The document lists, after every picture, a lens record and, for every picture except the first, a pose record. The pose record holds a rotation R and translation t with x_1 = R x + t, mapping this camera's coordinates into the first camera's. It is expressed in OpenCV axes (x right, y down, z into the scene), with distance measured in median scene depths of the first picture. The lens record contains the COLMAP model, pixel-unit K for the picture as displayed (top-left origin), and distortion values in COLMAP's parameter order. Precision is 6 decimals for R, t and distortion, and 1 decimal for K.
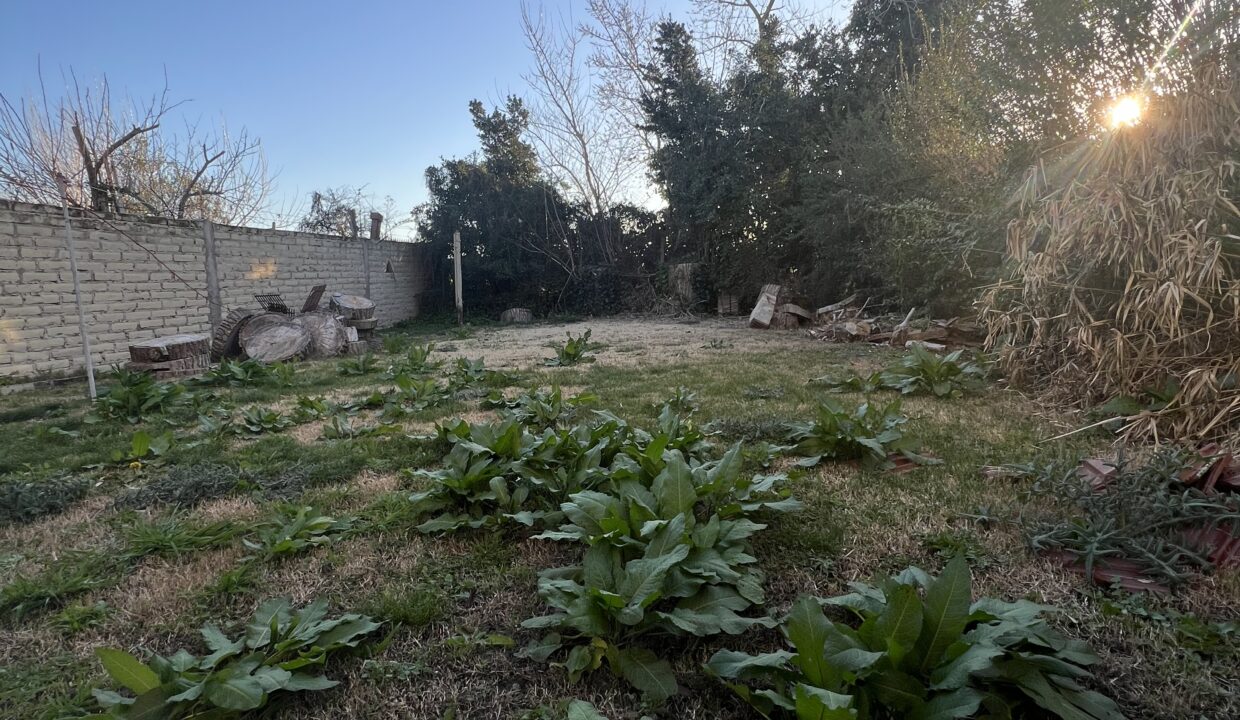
lens RADIAL K [[667.5, 0, 616.9], [0, 667.5, 359.5], [0, 0, 1]] dist [-0.001290, -0.000291]
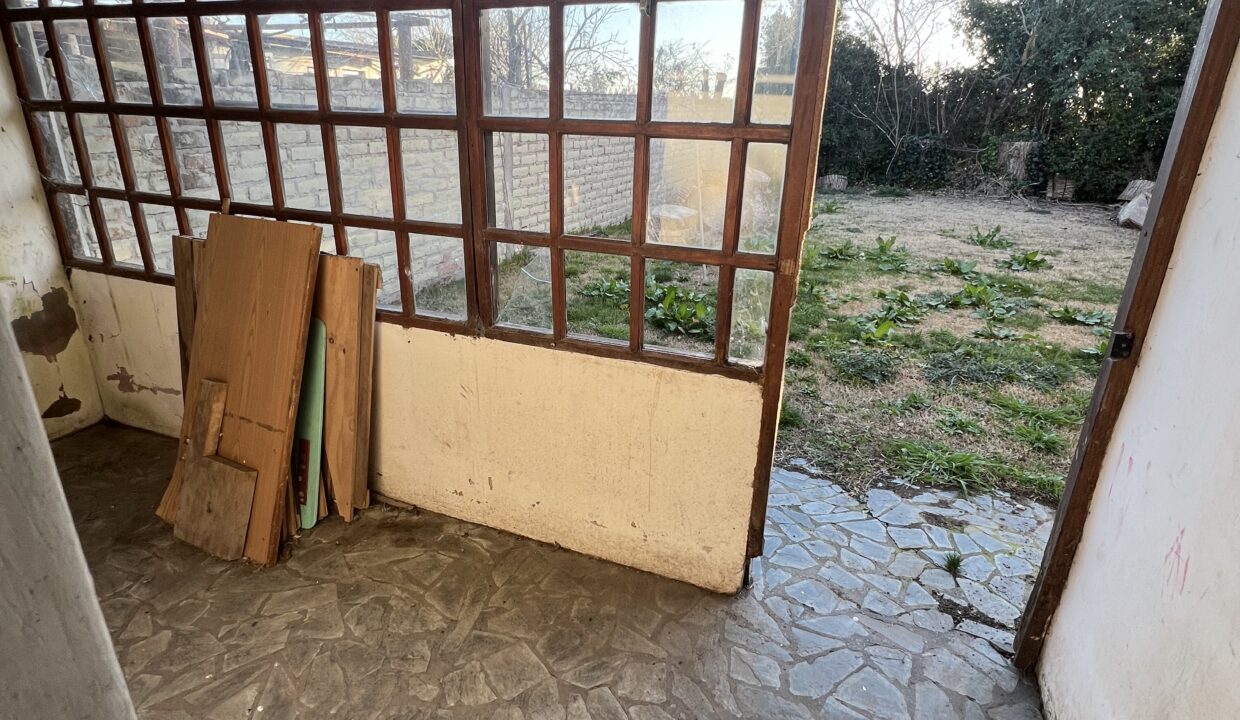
lens RADIAL K [[667.5, 0, 621.3], [0, 667.5, 364.2], [0, 0, 1]] dist [-0.001290, -0.000291]
pose [[0.967358, 0.142069, -0.209844, -0.214405], [-0.085920, 0.962898, 0.255822, -0.030535], [0.238402, -0.229441, 0.943674, -0.128730]]
